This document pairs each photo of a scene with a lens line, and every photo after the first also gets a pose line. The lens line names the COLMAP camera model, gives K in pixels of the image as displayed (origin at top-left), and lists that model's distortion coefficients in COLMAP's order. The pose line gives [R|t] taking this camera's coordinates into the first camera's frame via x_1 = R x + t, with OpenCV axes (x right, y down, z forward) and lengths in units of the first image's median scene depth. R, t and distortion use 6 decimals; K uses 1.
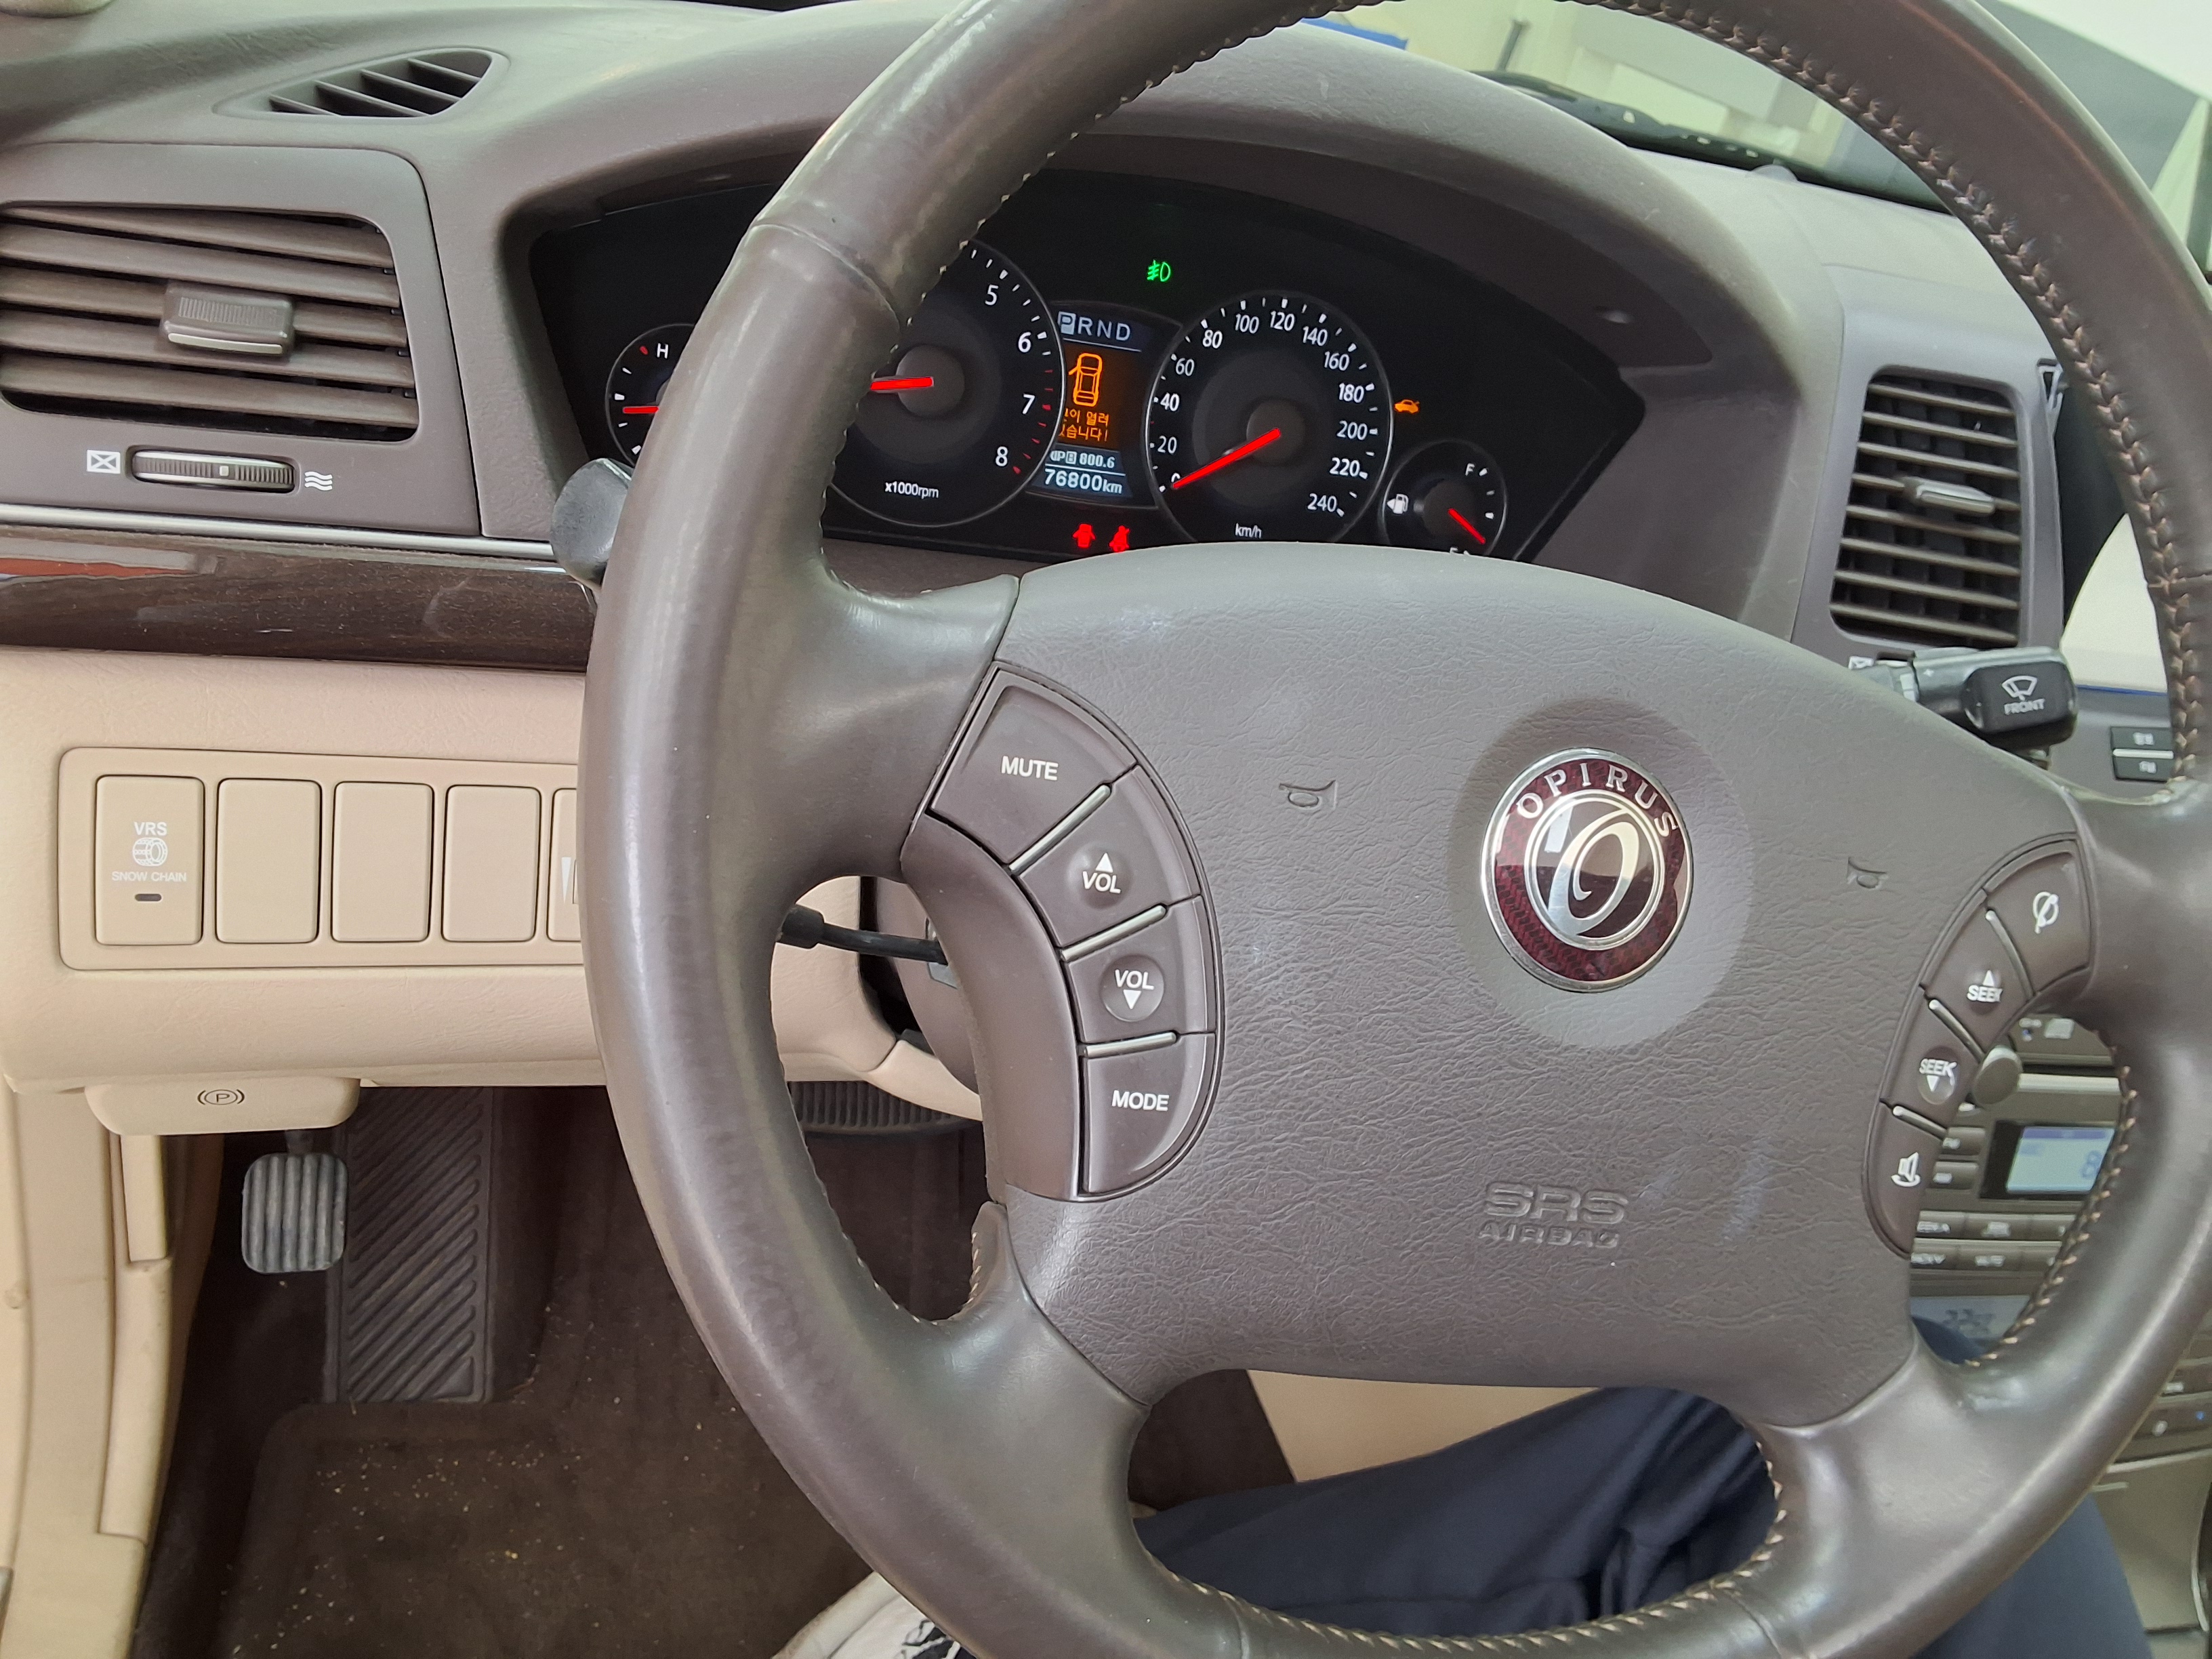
lens RADIAL K [[1771.6, 0, 1081.0], [0, 1771.6, 830.8], [0, 0, 1]] dist [0.140132, -0.220731]
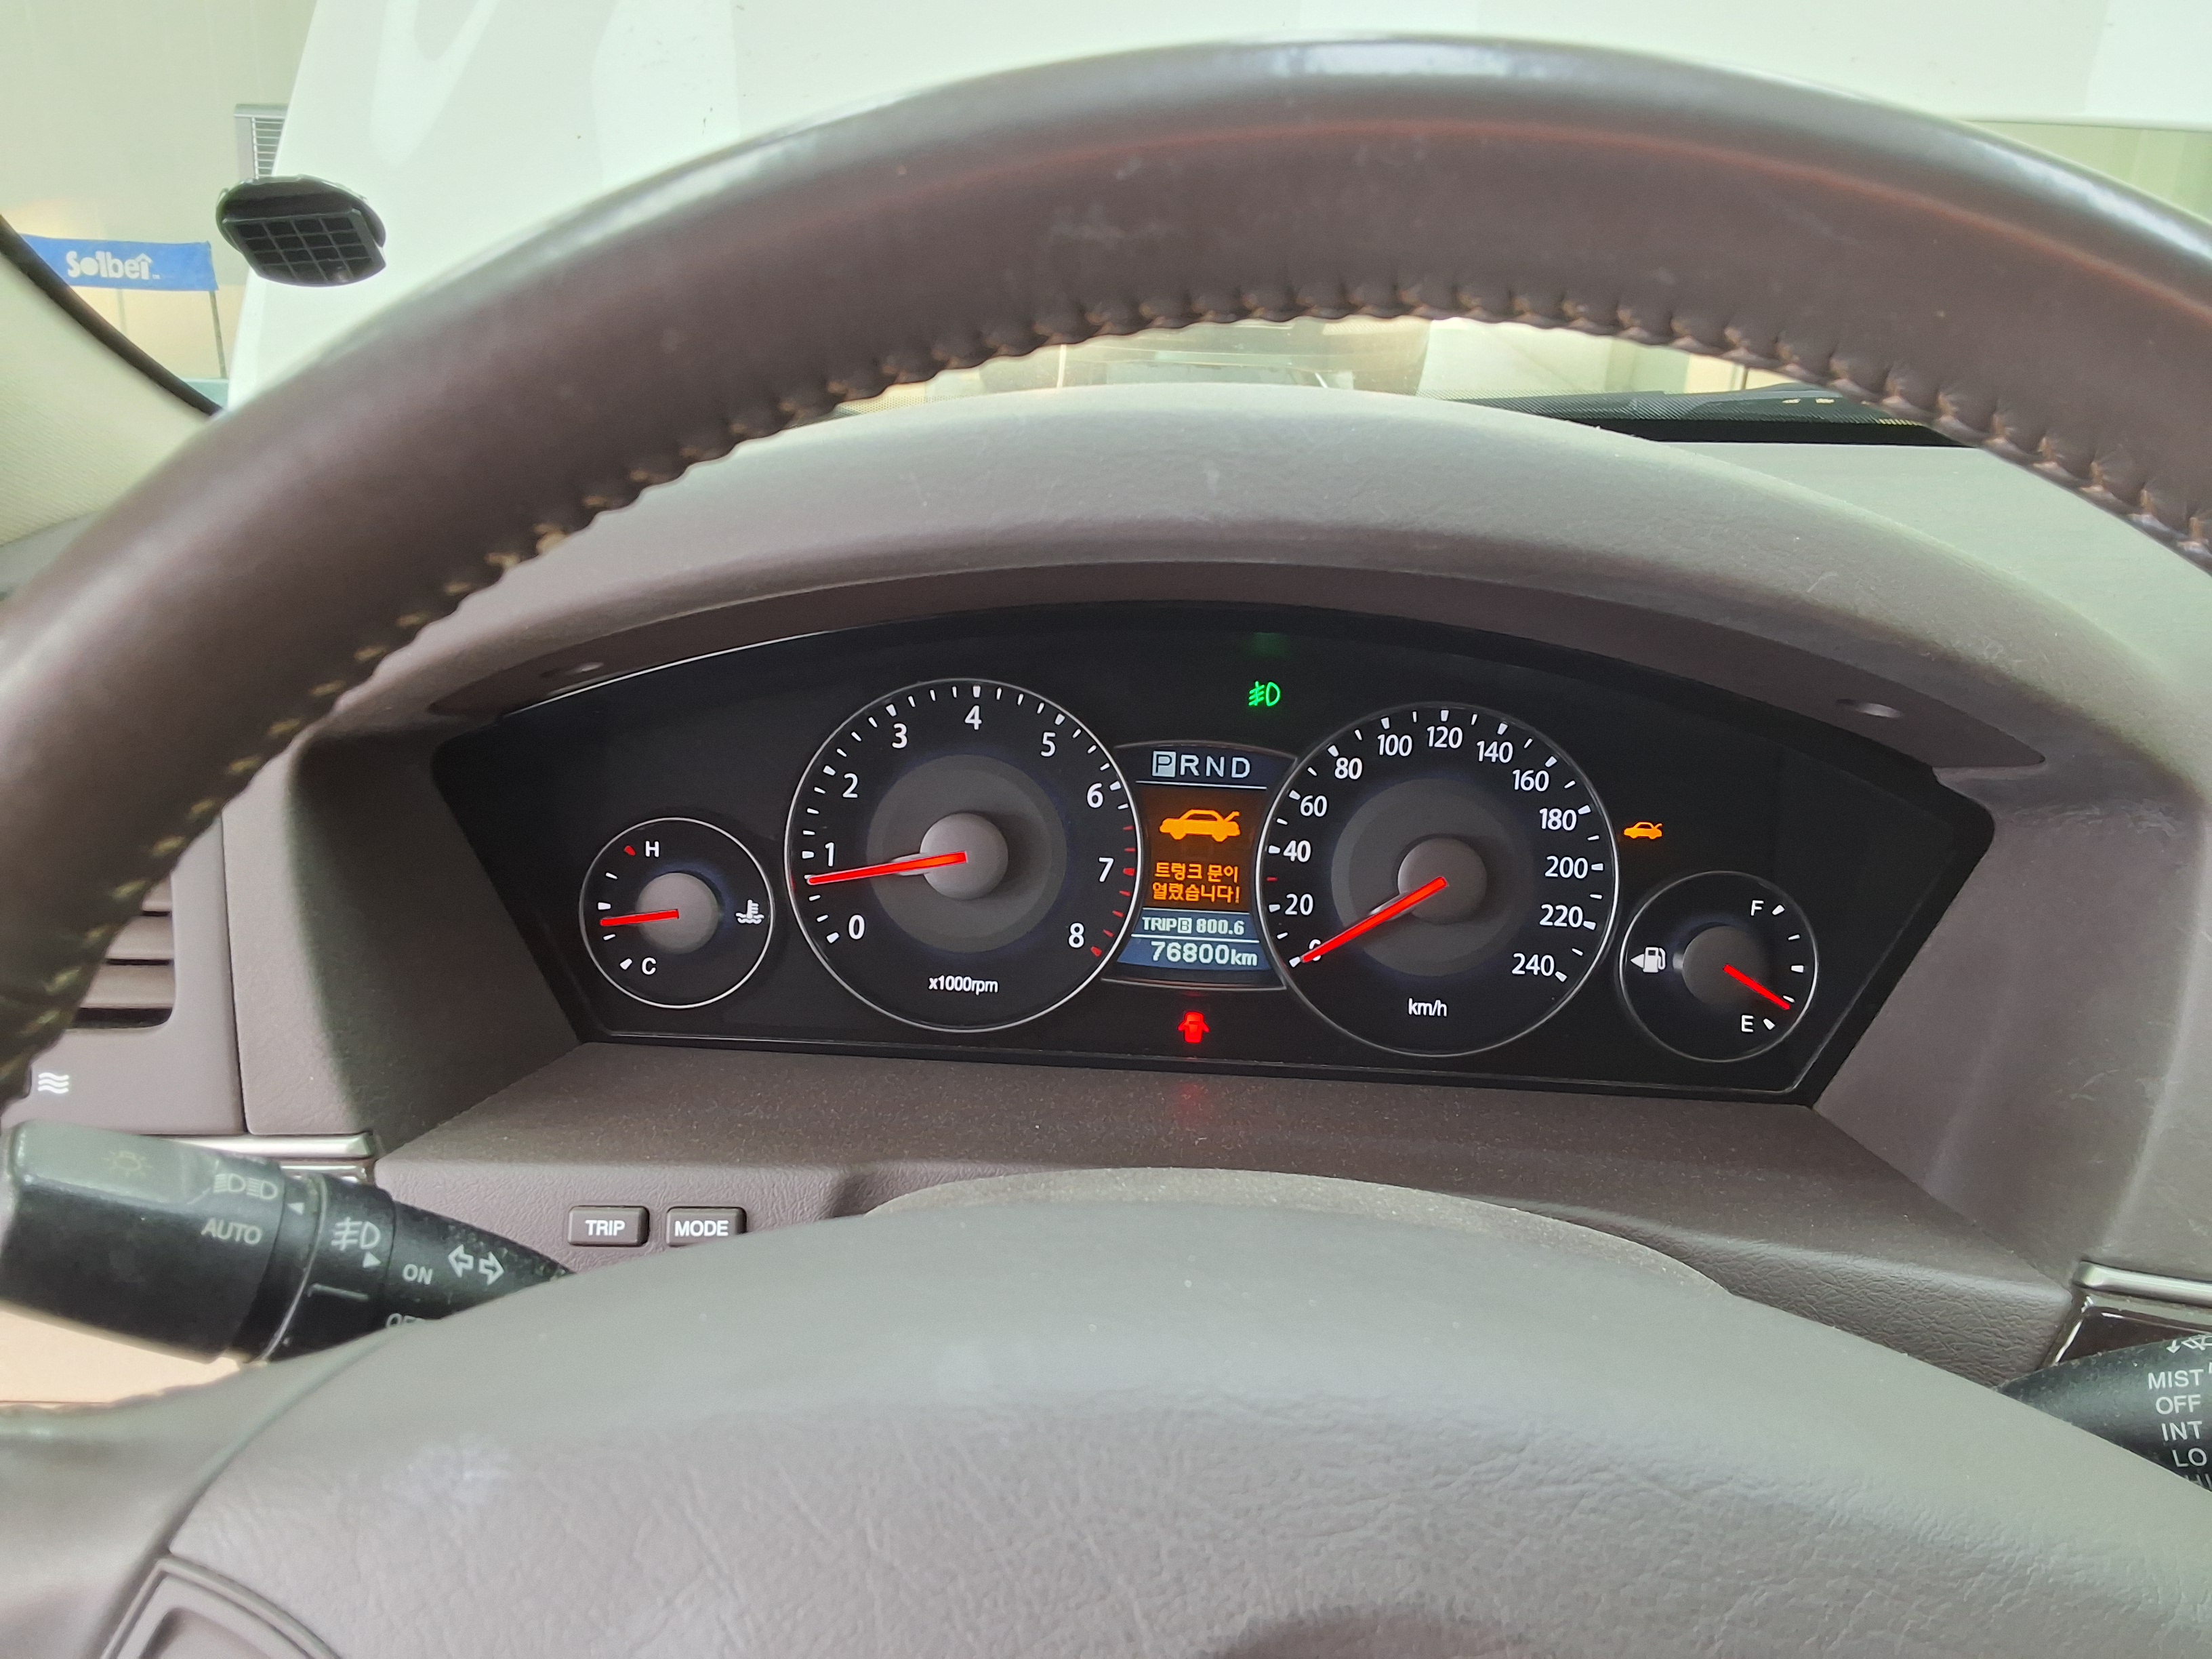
lens RADIAL K [[1771.6, 0, 1081.0], [0, 1771.6, 830.8], [0, 0, 1]] dist [0.140132, -0.220731]
pose [[0.945693, -0.068858, -0.317685, 0.204264], [0.006773, 0.981268, -0.192528, -0.101237], [0.324991, 0.179921, 0.928445, 0.255166]]
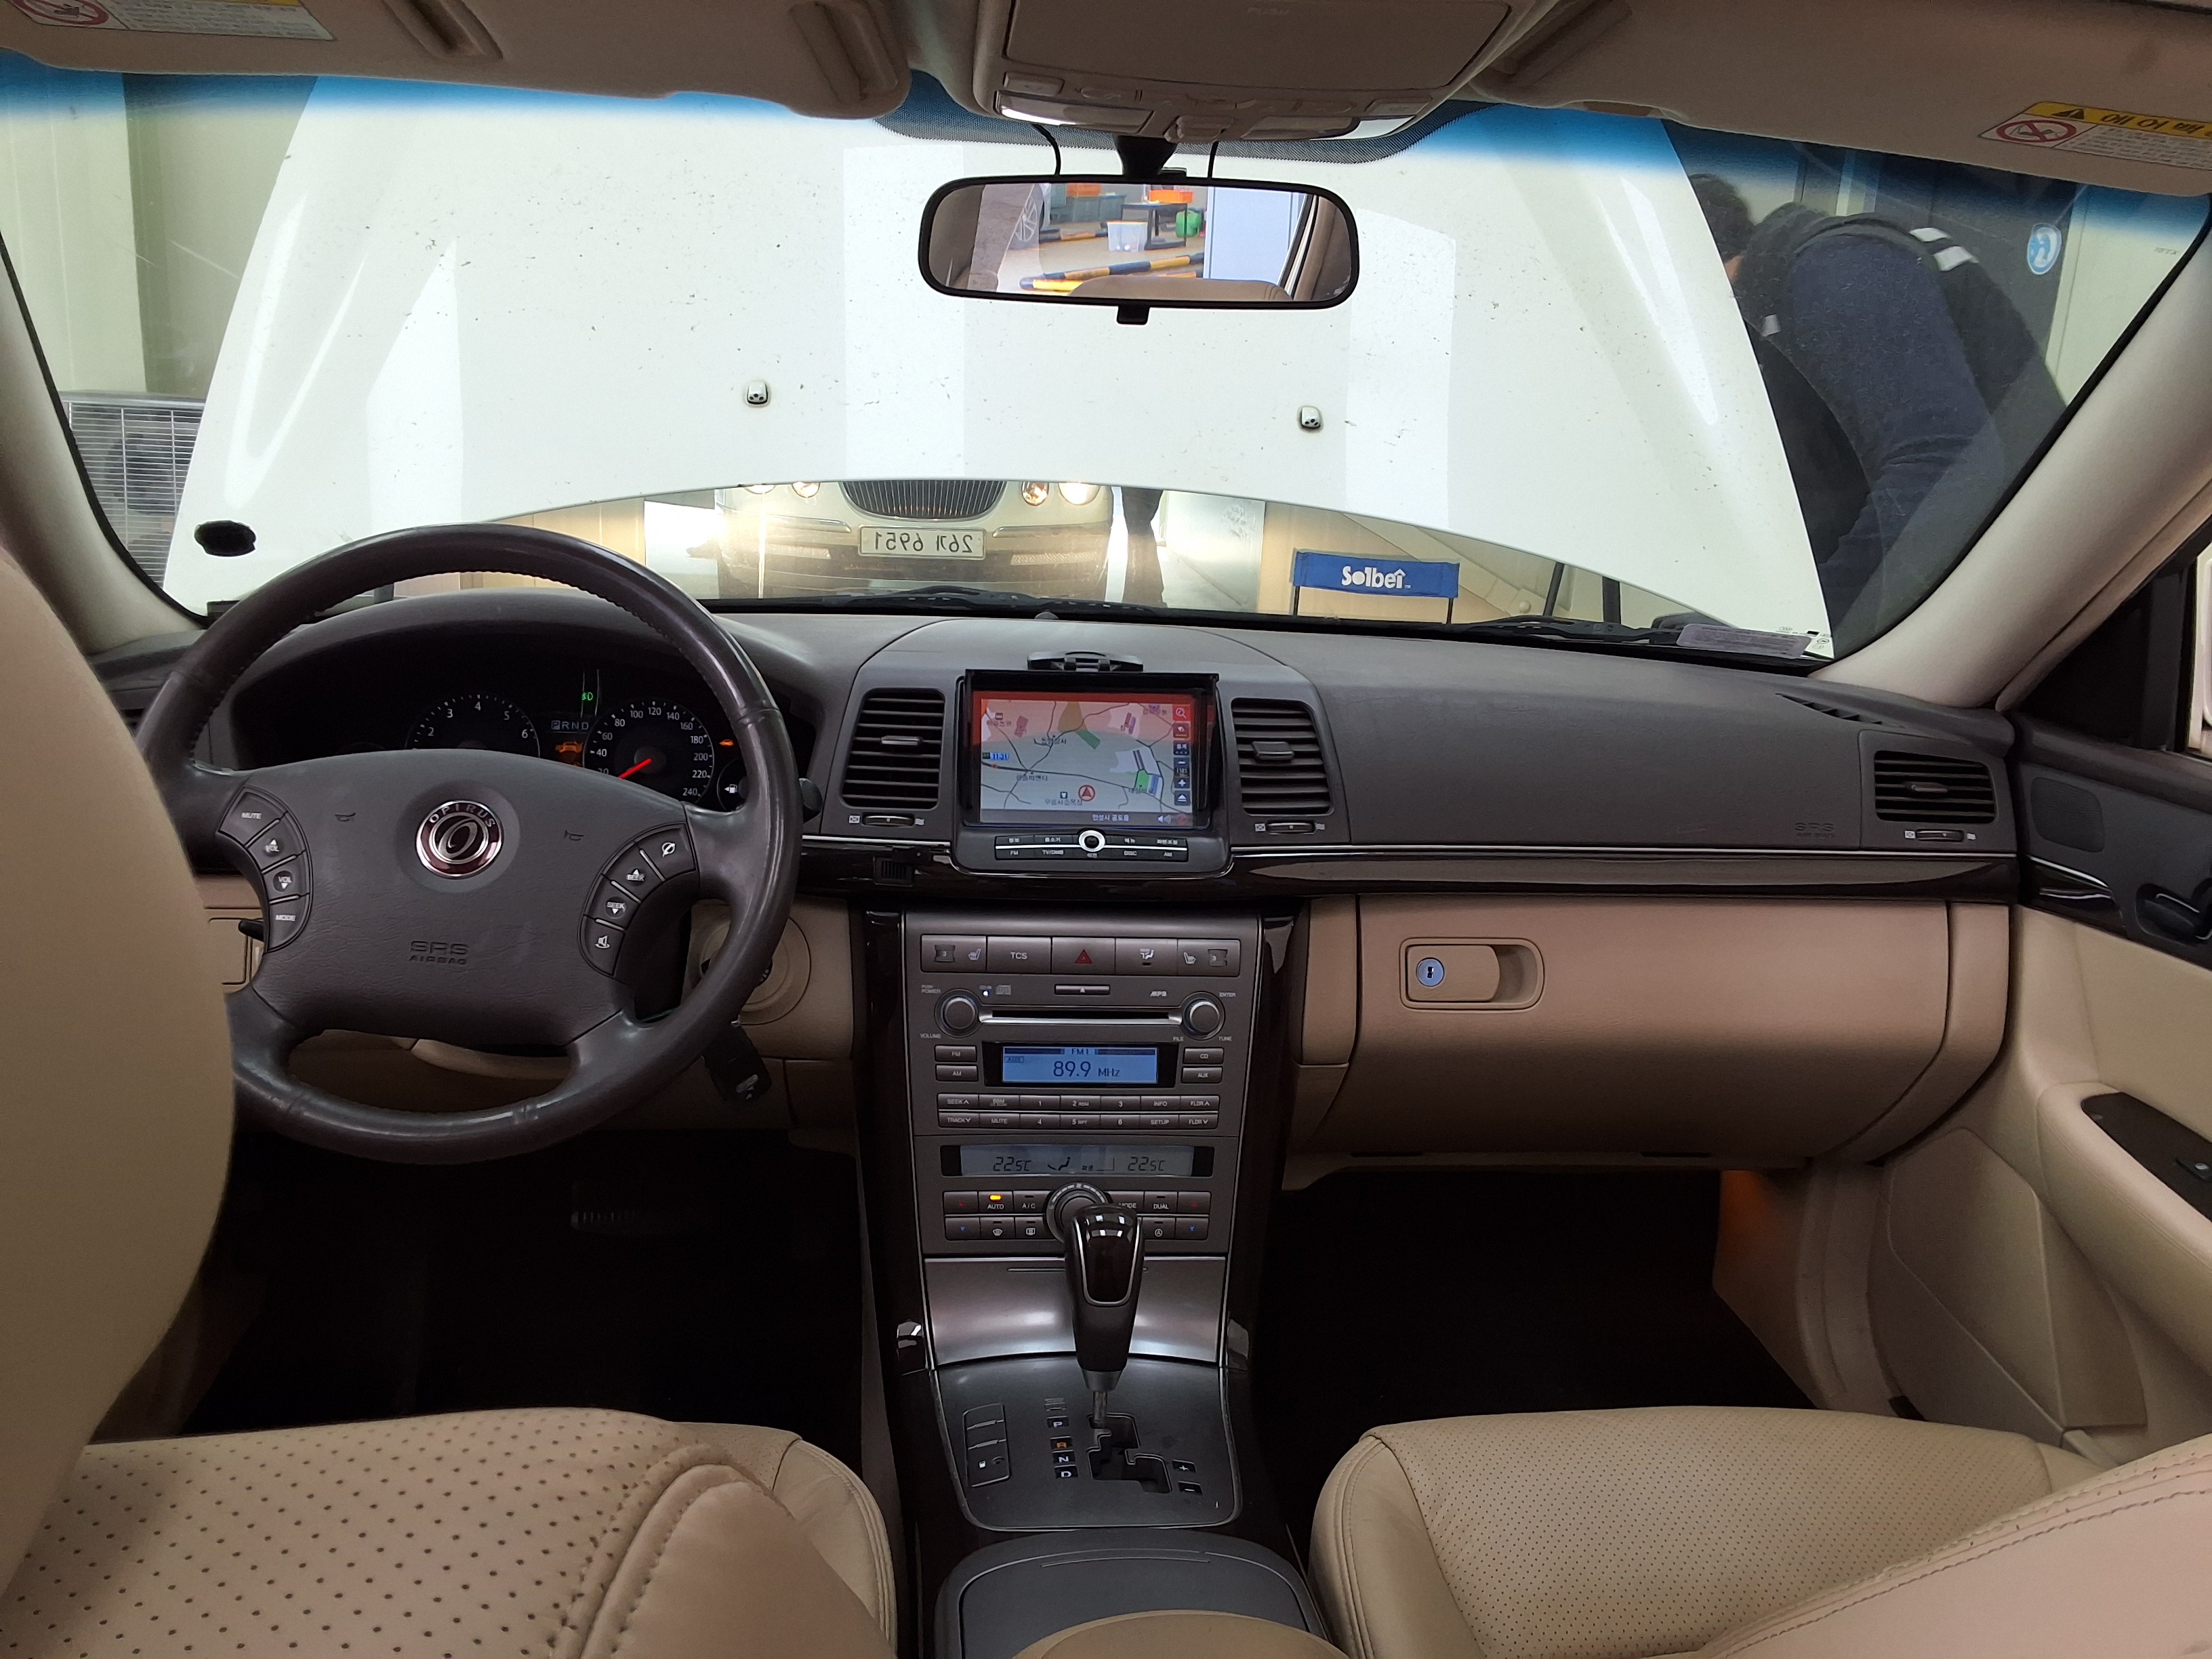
lens RADIAL K [[1771.6, 0, 1081.0], [0, 1771.6, 830.8], [0, 0, 1]] dist [0.140132, -0.220731]
pose [[0.969556, -0.129798, -0.207637, 1.028487], [0.062824, 0.951425, -0.301402, 0.523921], [0.236673, 0.279181, 0.930615, -0.818373]]
